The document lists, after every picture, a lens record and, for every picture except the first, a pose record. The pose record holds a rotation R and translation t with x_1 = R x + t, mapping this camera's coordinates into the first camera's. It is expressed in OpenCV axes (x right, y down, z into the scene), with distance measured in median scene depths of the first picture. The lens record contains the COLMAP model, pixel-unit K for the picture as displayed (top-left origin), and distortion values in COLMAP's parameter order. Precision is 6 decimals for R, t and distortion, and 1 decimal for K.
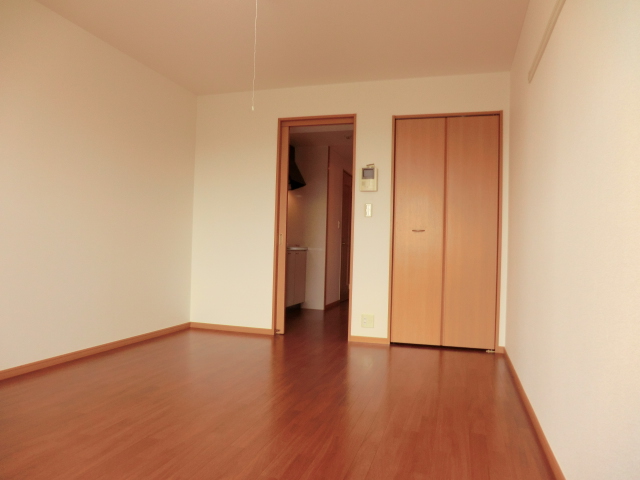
lens RADIAL K [[459.2, 0, 320.0], [0, 459.2, 240.0], [0, 0, 1]] dist [-0.110484, 0.122117]
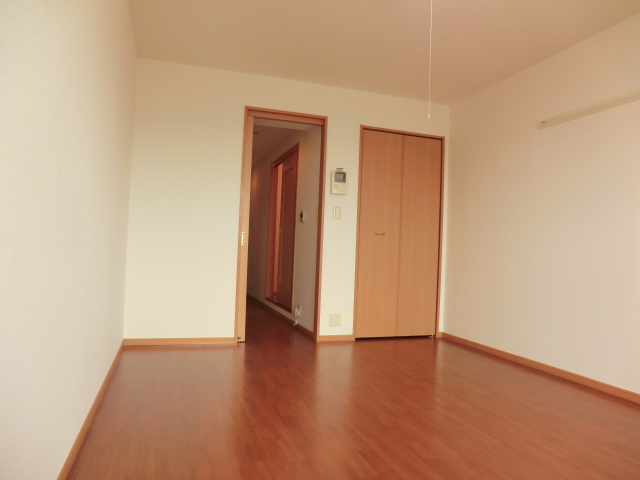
lens RADIAL K [[459.2, 0, 320.0], [0, 459.2, 240.0], [0, 0, 1]] dist [-0.110484, 0.122117]
pose [[0.818335, 0.016784, 0.574497, -0.521210], [-0.029699, 0.999473, 0.013105, -0.016266], [-0.573974, -0.027786, 0.818402, 0.175953]]
